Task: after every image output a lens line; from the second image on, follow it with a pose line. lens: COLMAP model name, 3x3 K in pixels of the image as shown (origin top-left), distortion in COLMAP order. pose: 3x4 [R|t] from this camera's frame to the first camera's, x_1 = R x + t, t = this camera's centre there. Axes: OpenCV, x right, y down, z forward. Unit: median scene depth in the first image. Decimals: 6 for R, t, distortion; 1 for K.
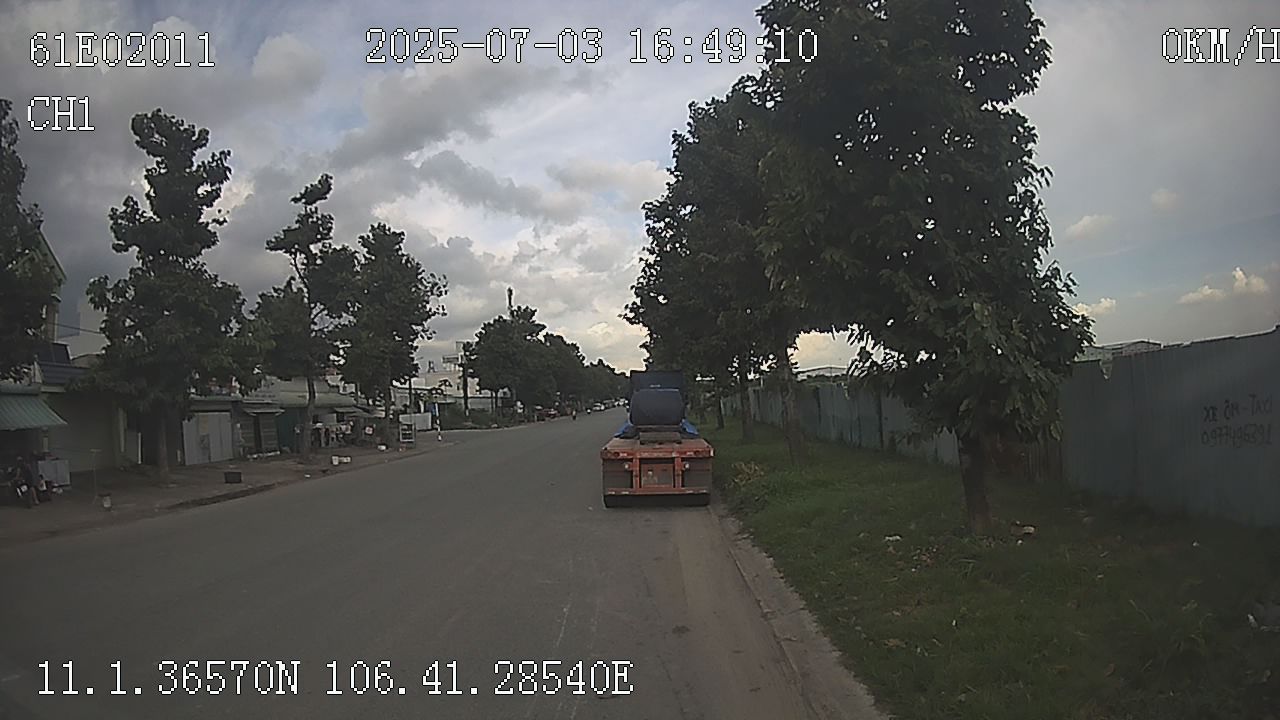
lens RADIAL K [[510.3, 0, 640.6], [0, 510.3, 365.5], [0, 0, 1]] dist [-0.000440, -0.000159]
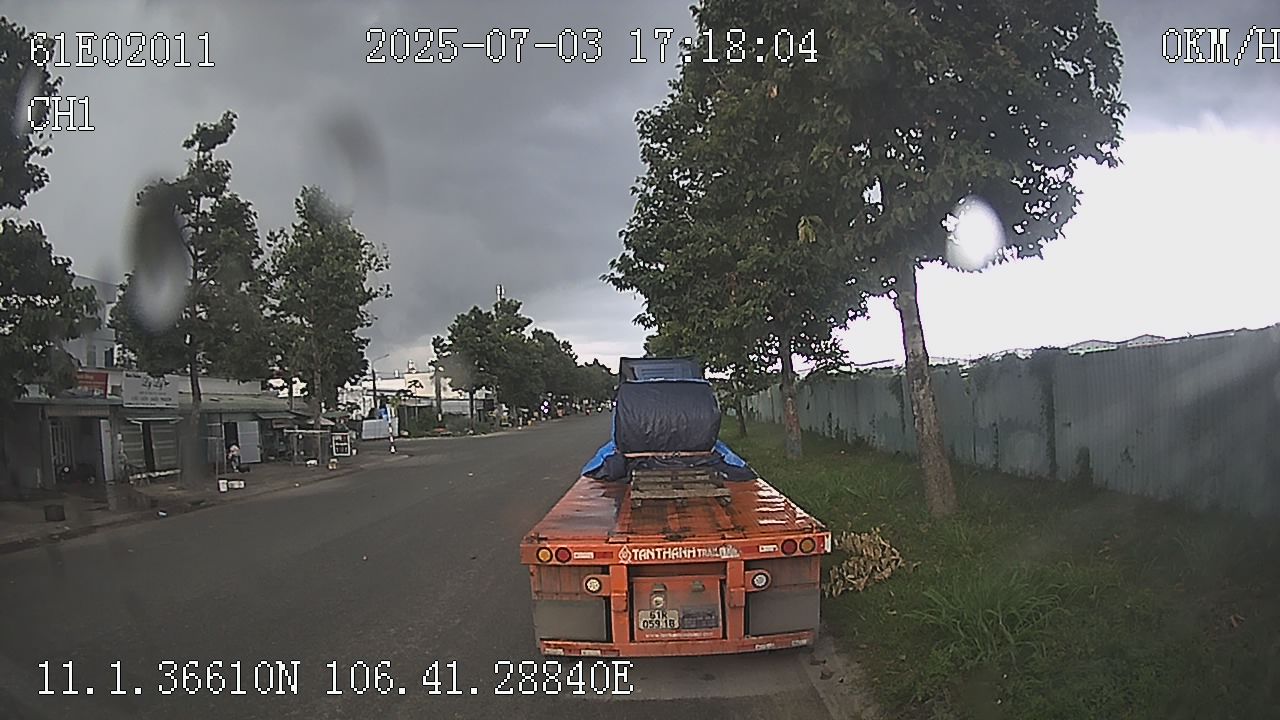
lens RADIAL K [[508.7, 0, 646.0], [0, 508.7, 357.9], [0, 0, 1]] dist [-0.067741, 0.000006]
pose [[0.999798, -0.011766, 0.016280, 0.003935], [0.012031, 0.999795, -0.016291, 0.027270], [-0.016085, 0.016483, 0.999735, 0.408384]]
